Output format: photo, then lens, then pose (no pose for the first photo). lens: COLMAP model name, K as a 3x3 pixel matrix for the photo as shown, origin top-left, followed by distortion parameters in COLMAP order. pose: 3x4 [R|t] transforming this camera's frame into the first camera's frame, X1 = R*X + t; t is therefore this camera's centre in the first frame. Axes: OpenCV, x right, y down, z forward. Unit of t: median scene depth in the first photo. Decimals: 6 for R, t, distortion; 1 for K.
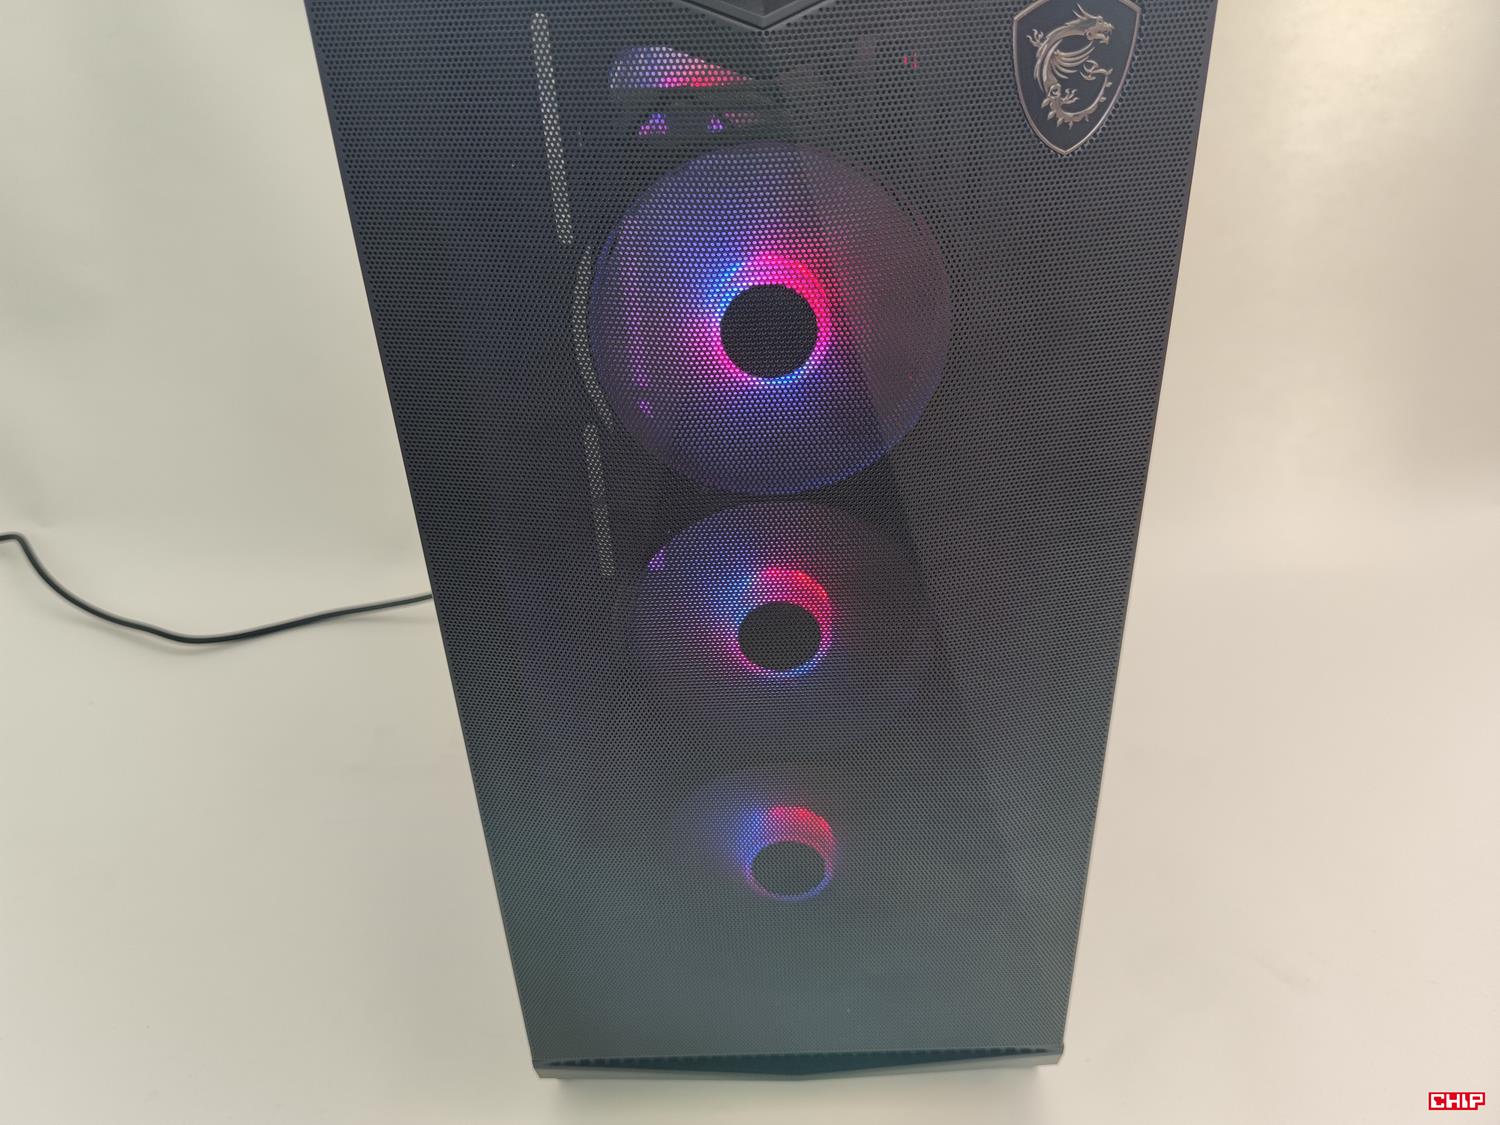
lens RADIAL K [[1102.3, 0, 752.5], [0, 1102.3, 558.4], [0, 0, 1]] dist [-0.005428, -0.001416]
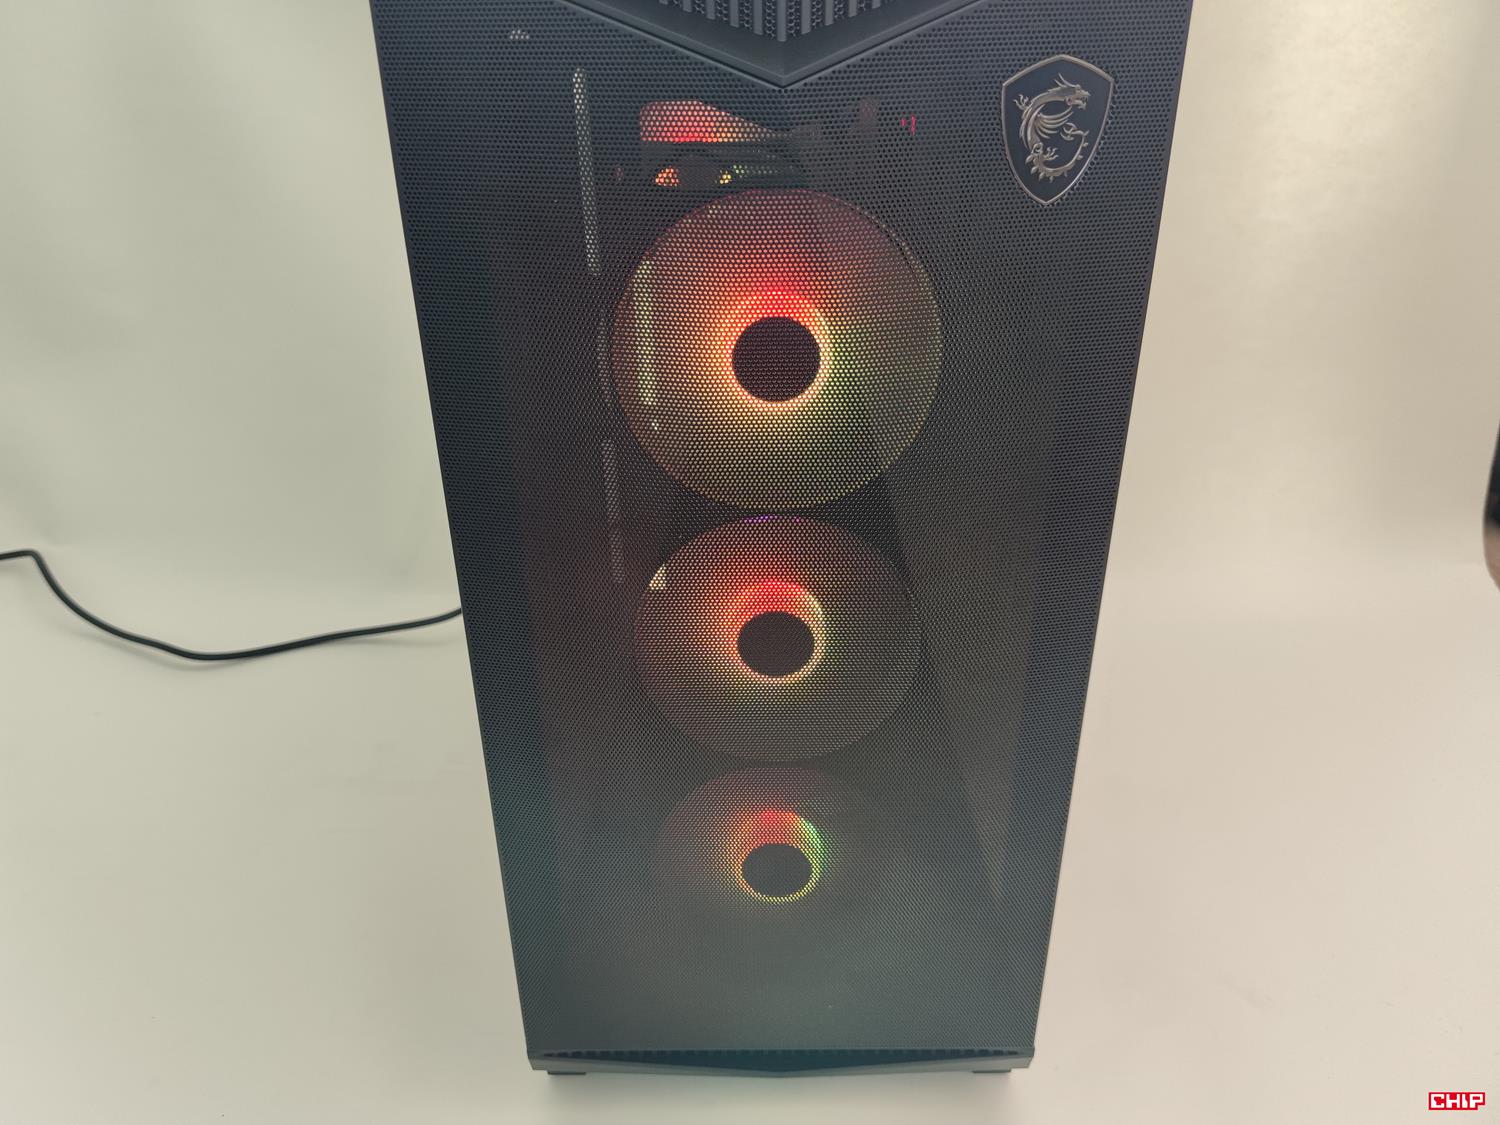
lens RADIAL K [[1090.7, 0, 740.6], [0, 1090.7, 562.7], [0, 0, 1]] dist [0.004093, -0.004665]
pose [[0.999615, 0.027686, 0.001854, -0.020713], [-0.027581, 0.998690, -0.043096, 0.056576], [-0.003045, 0.043028, 0.999069, -0.101414]]
